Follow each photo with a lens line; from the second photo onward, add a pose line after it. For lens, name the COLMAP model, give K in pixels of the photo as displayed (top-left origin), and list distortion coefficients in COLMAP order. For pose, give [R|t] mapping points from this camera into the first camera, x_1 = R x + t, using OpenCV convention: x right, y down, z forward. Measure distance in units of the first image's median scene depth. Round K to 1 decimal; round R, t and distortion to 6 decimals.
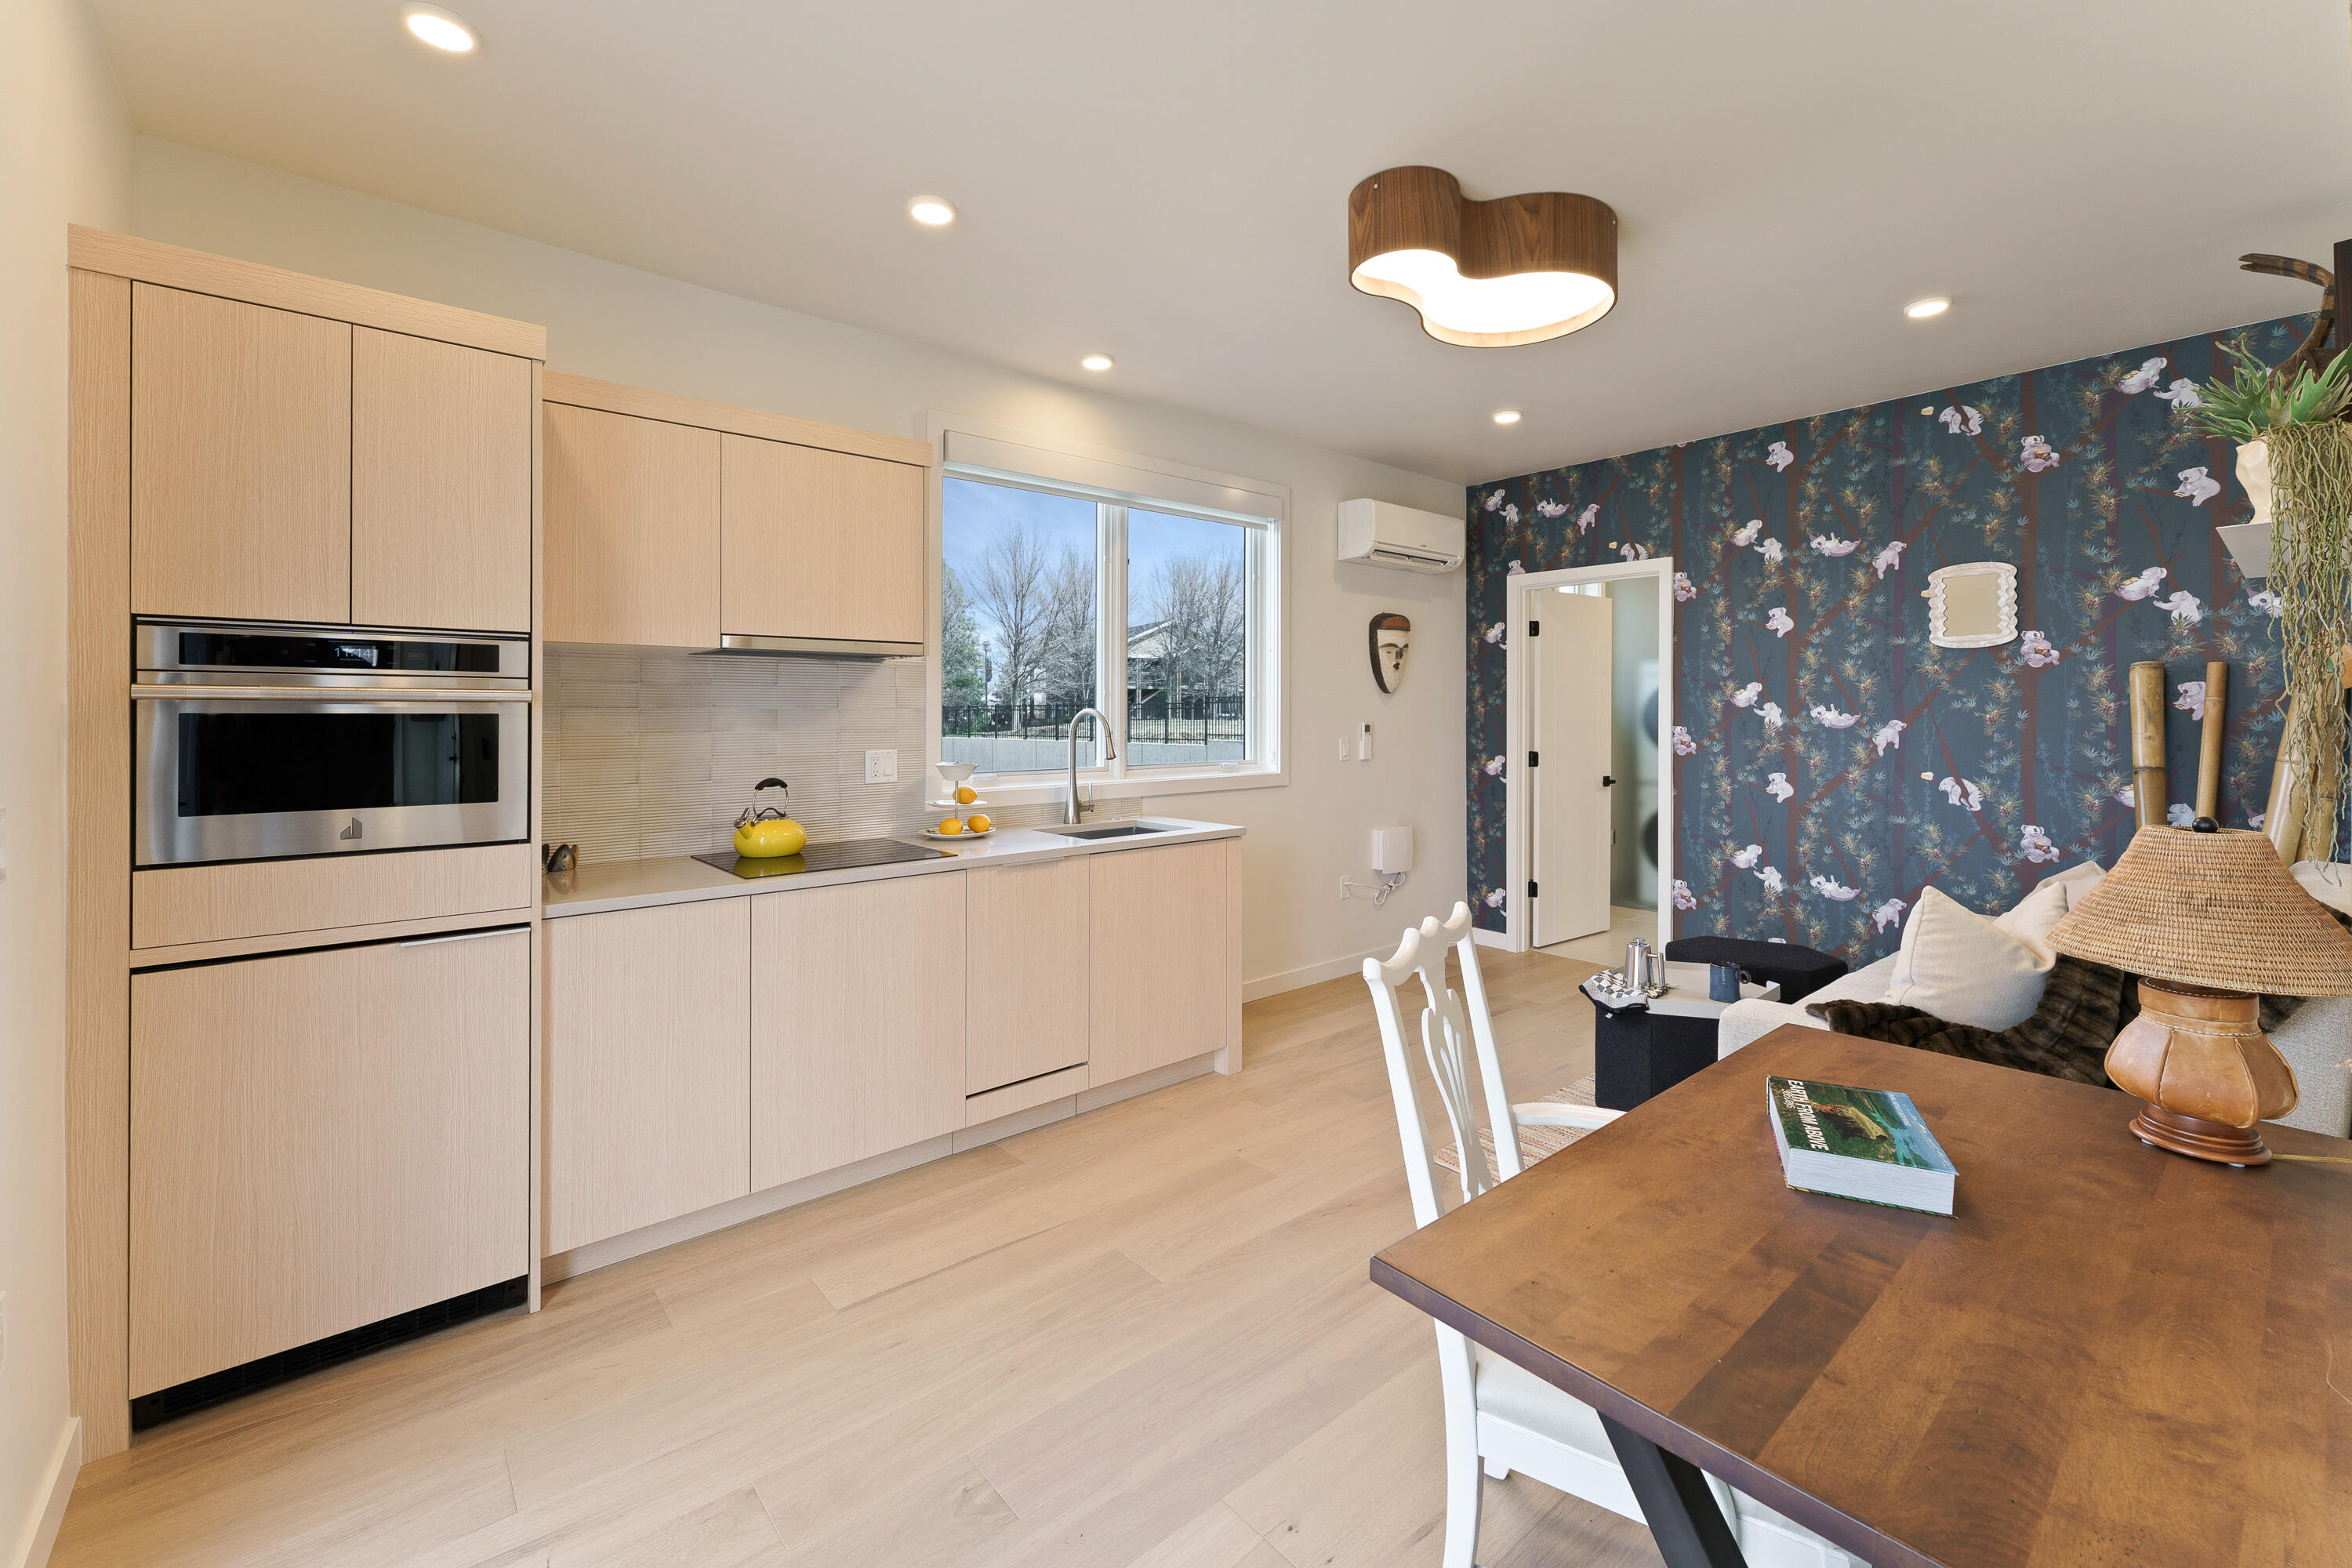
lens RADIAL K [[942.4, 0, 1188.7], [0, 942.4, 698.5], [0, 0, 1]] dist [-0.001060, 0.000181]
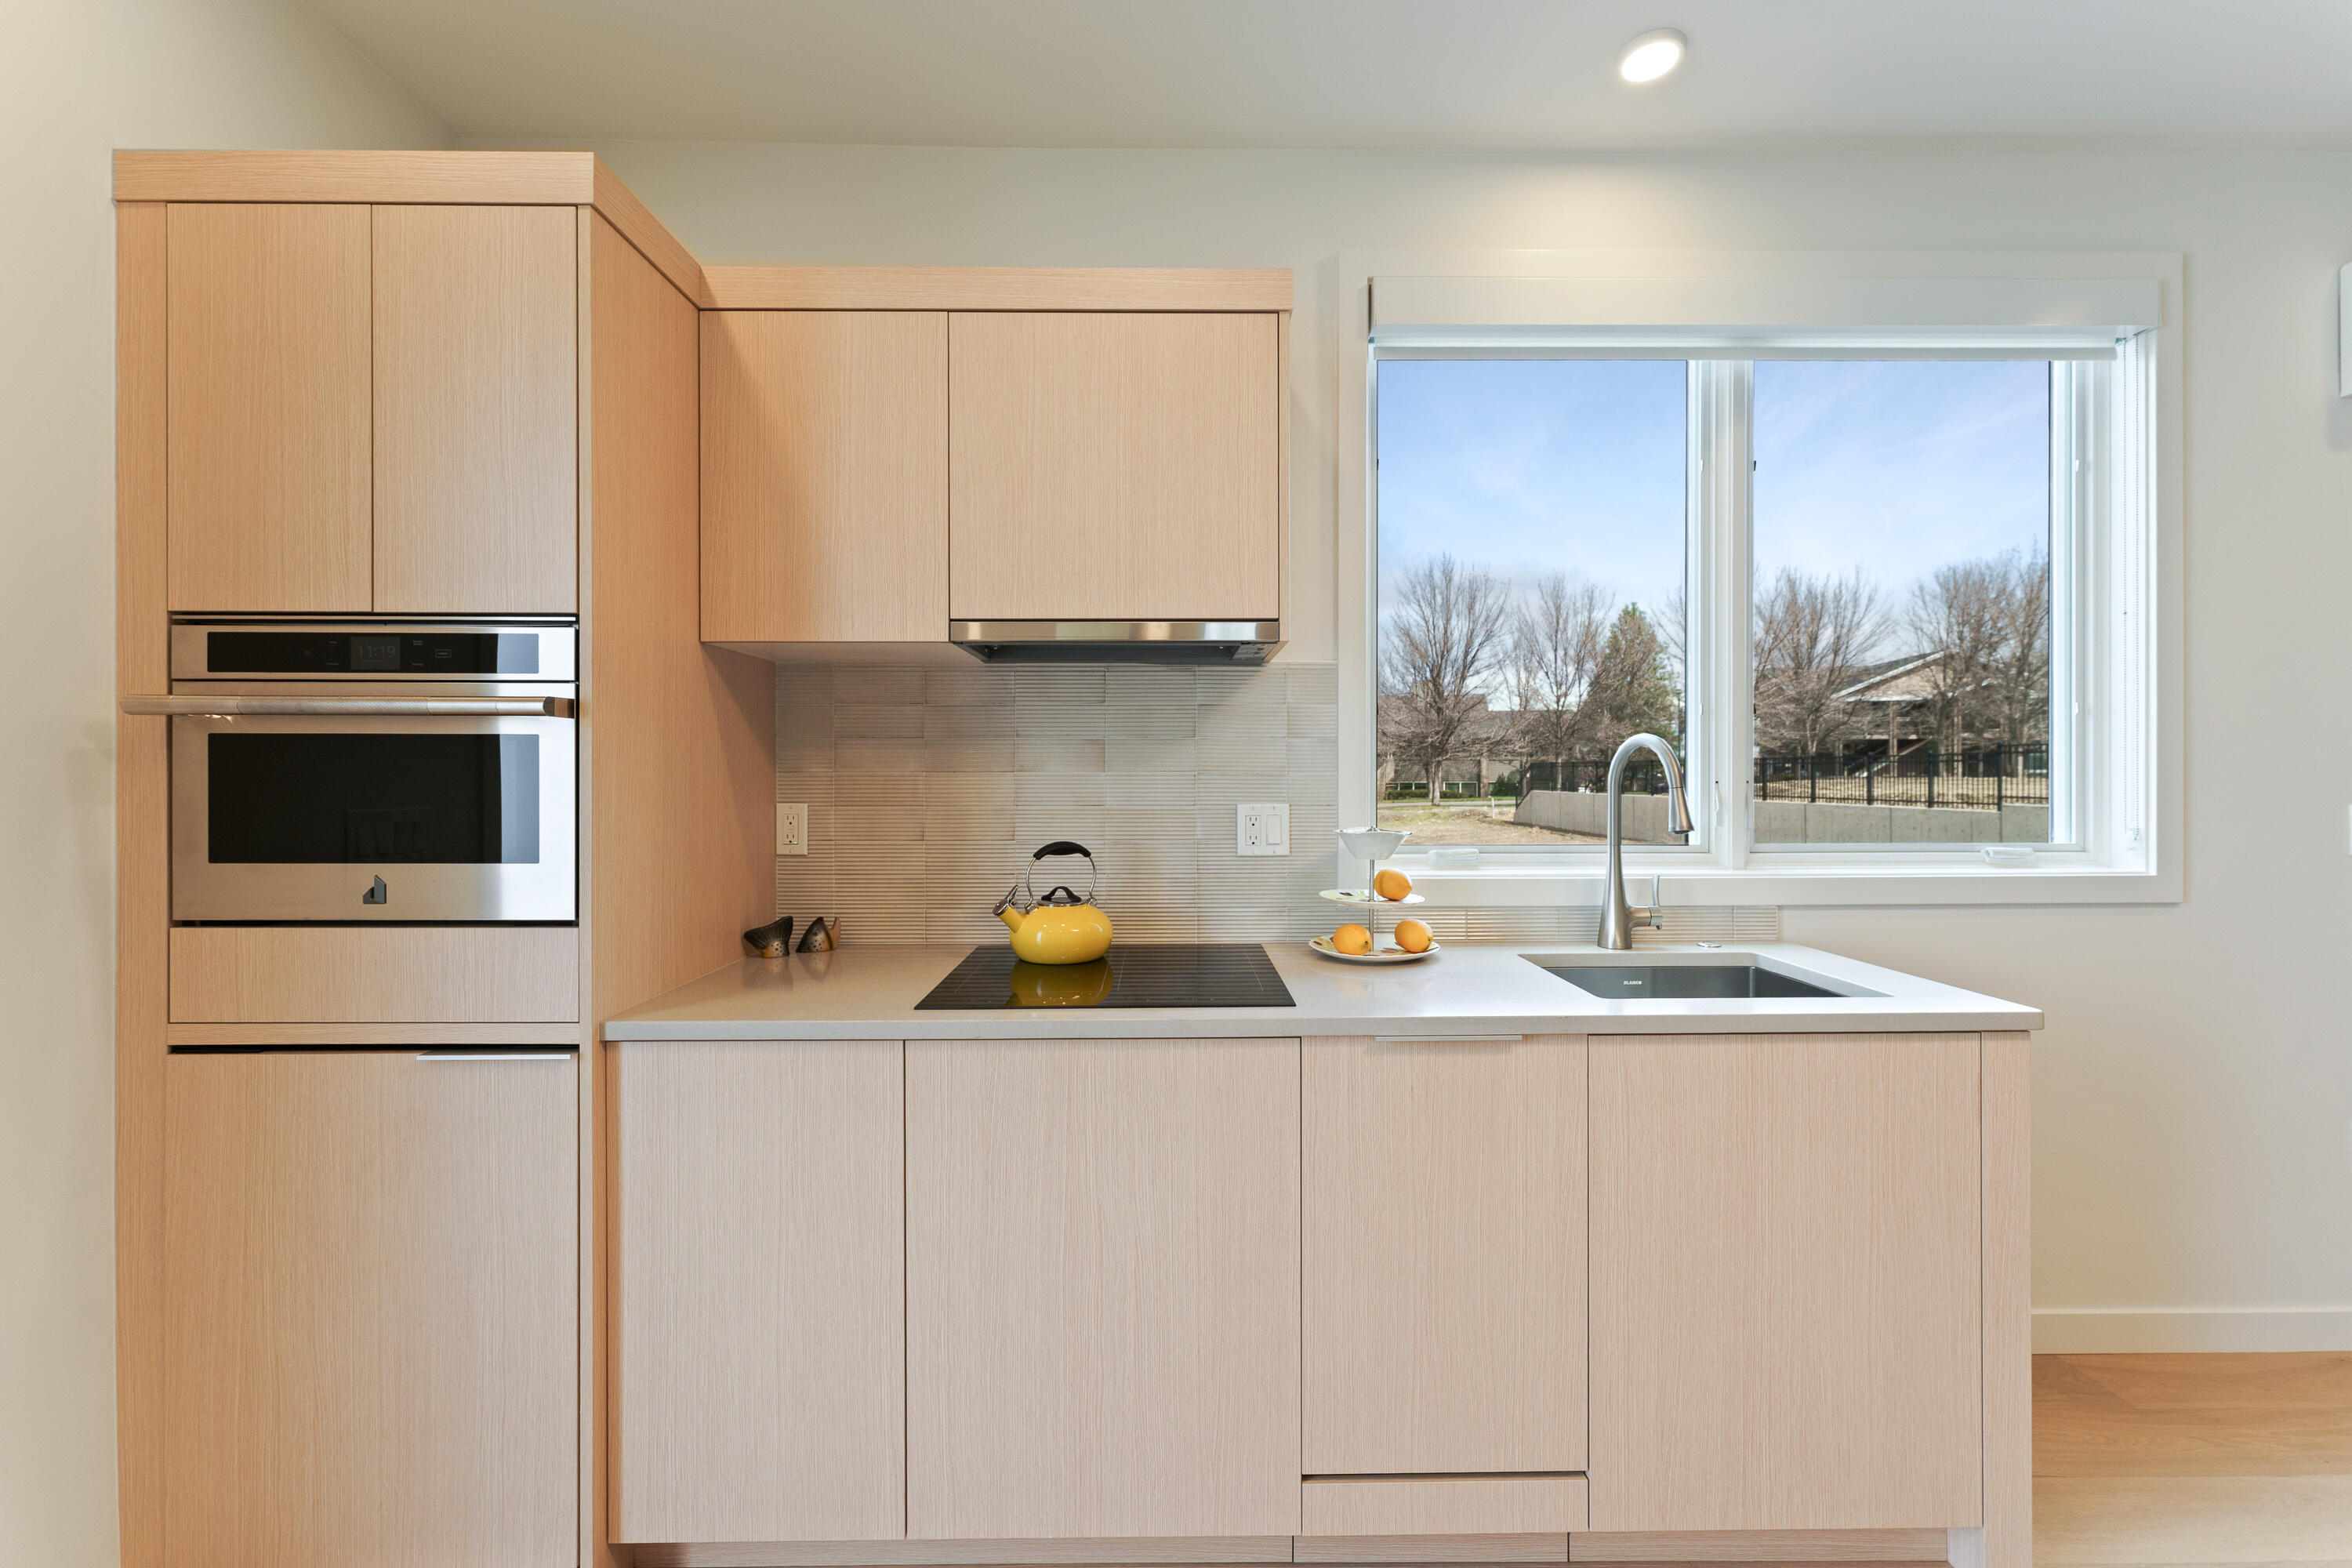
lens RADIAL K [[942.4, 0, 1190.4], [0, 942.4, 767.0], [0, 0, 1]] dist [-0.001060, 0.000181]
pose [[0.768304, -0.001311, -0.640084, 0.041304], [0.009717, 0.999907, 0.009616, 0.023827], [0.640012, -0.013608, 0.768245, 0.488372]]
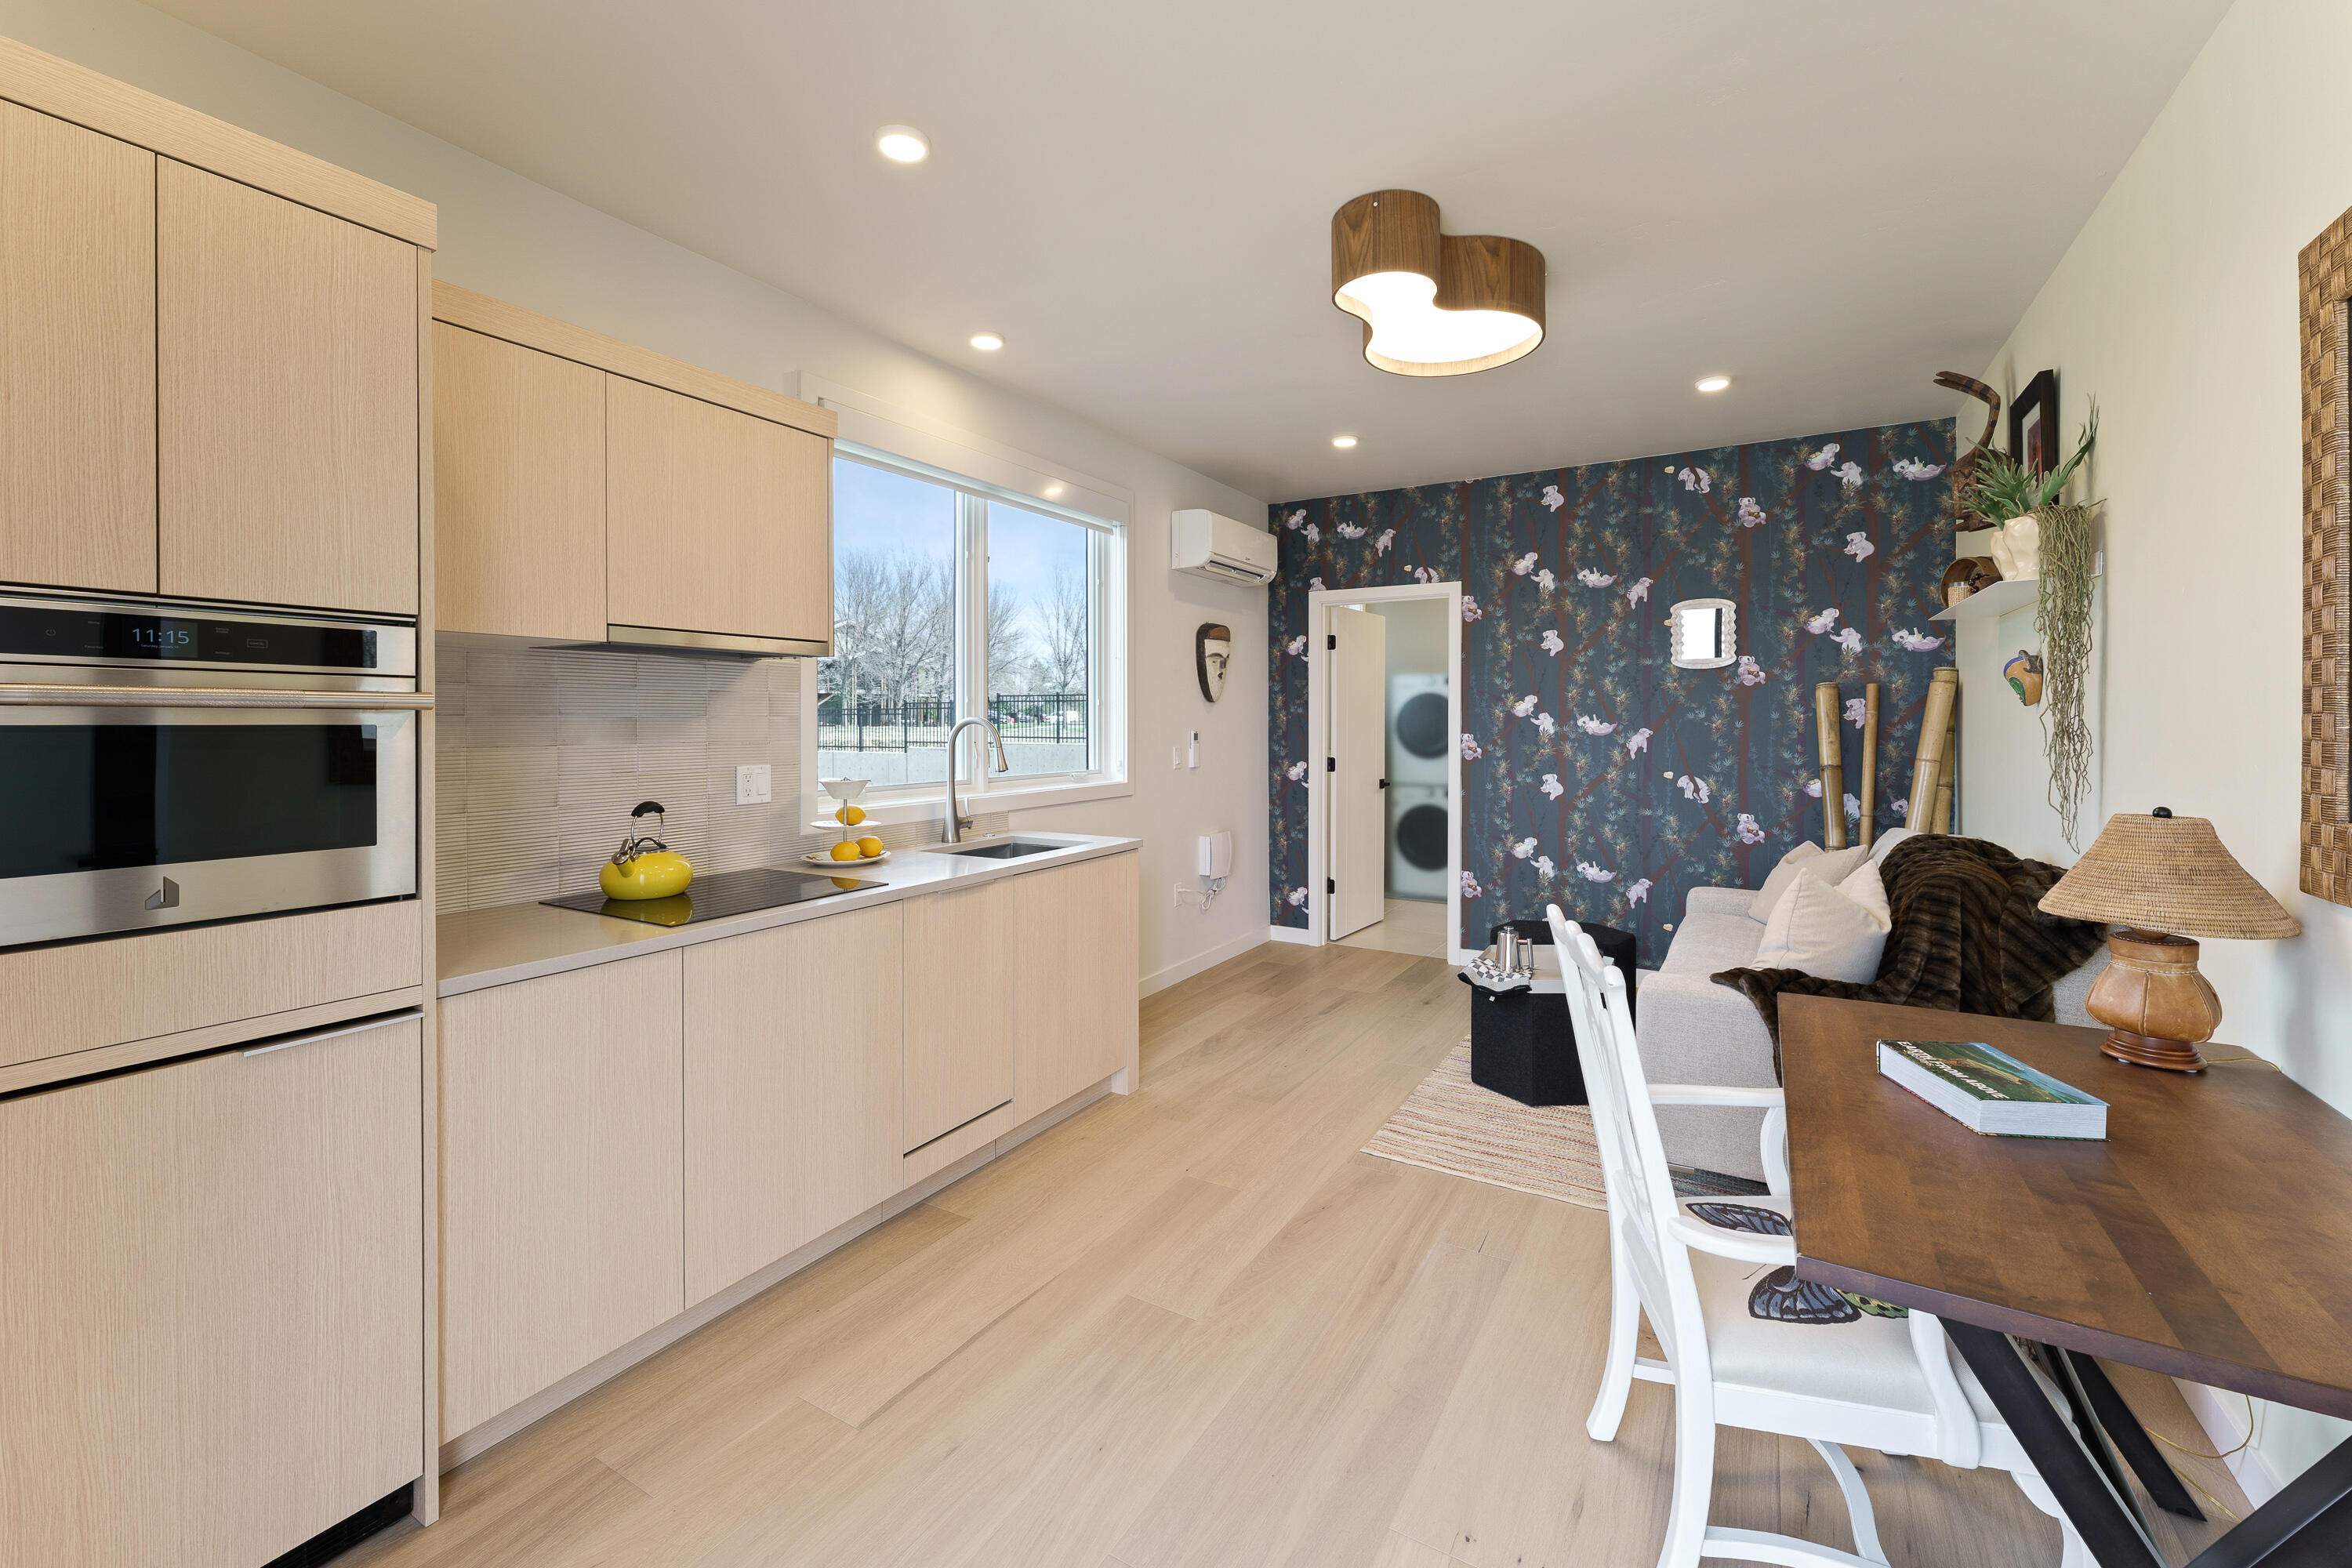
lens RADIAL K [[942.4, 0, 1170.7], [0, 942.4, 714.3], [0, 0, 1]] dist [-0.001060, 0.000181]
pose [[0.950602, 0.003642, 0.310391, -0.234382], [-0.006774, 0.999936, 0.009013, -0.001789], [-0.310338, -0.010671, 0.950566, 0.071340]]
